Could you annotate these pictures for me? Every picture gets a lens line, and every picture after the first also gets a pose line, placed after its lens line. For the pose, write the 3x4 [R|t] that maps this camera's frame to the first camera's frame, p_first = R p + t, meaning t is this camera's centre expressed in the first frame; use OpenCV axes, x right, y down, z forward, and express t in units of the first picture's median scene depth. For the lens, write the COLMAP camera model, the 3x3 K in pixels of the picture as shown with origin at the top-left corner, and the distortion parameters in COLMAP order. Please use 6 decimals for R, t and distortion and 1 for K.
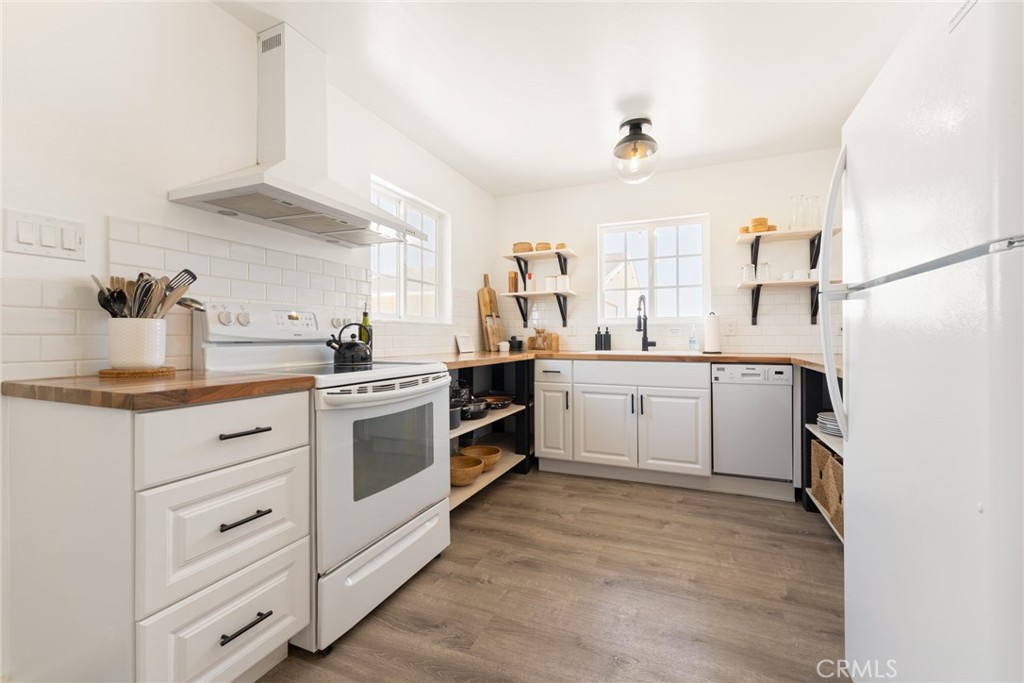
lens RADIAL K [[413.0, 0, 504.0], [0, 413.0, 338.2], [0, 0, 1]] dist [0.000389, 0.000174]
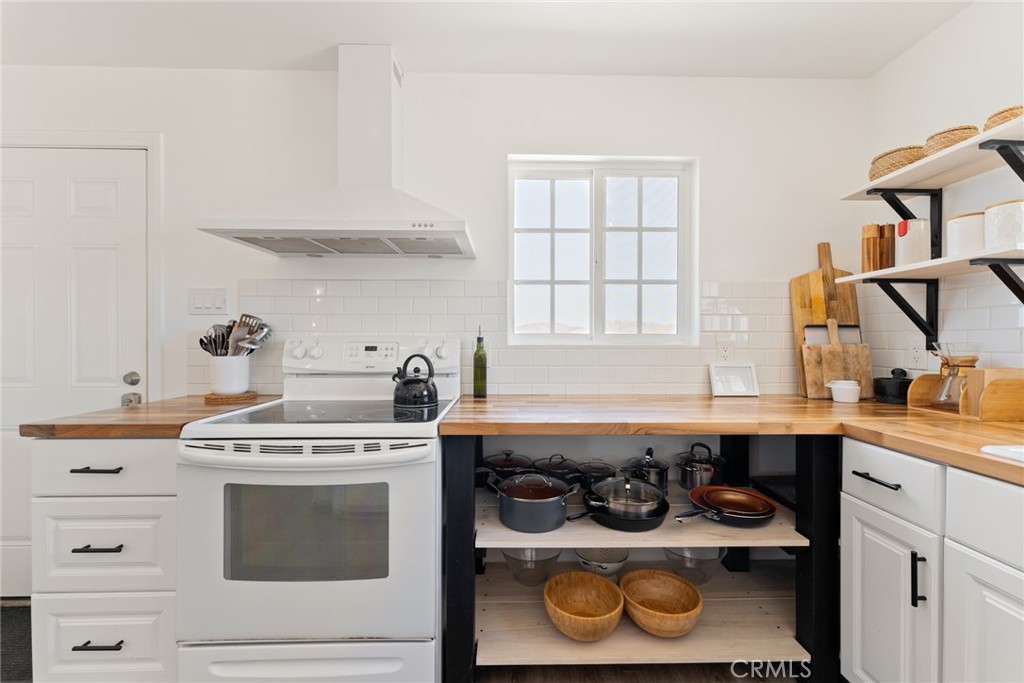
lens RADIAL K [[413.7, 0, 518.7], [0, 413.7, 345.3], [0, 0, 1]] dist [0.000768, 0.000122]
pose [[0.437995, 0.009978, -0.898922, 0.373528], [-0.002386, 0.999948, 0.009937, -0.051204], [0.898974, -0.002208, 0.437996, 0.672653]]
